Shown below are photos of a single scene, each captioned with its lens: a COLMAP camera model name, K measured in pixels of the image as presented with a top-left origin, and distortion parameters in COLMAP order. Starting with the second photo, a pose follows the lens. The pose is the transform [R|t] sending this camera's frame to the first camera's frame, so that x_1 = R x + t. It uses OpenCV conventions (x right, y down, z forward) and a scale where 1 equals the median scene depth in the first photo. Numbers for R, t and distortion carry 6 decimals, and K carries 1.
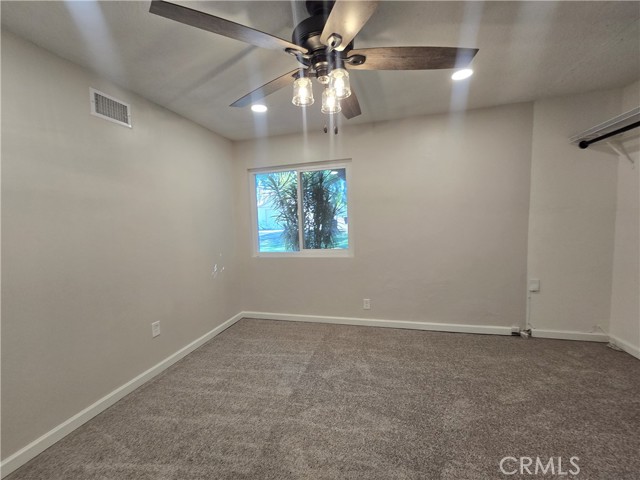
lens RADIAL K [[260.1, 0, 320.0], [0, 260.1, 240.0], [0, 0, 1]] dist [0.001061, 0.000017]
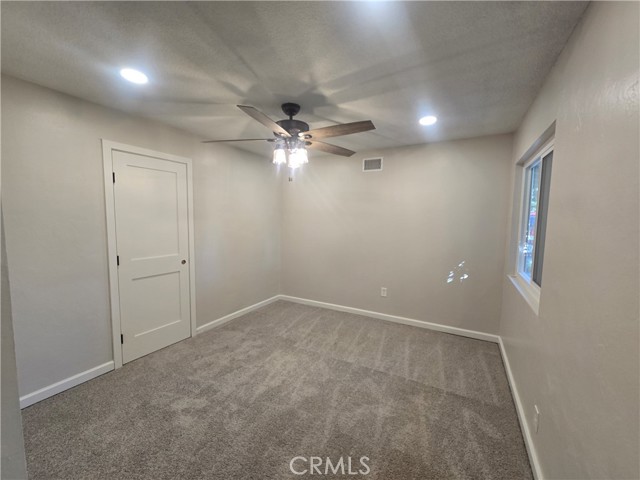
lens RADIAL K [[260.1, 0, 320.0], [0, 260.1, 240.0], [0, 0, 1]] dist [0.001061, 0.000017]
pose [[-0.242667, 0.107411, -0.964145, 0.969074], [-0.075685, 0.988726, 0.129199, -0.150891], [0.967153, 0.104324, -0.231802, 0.952717]]
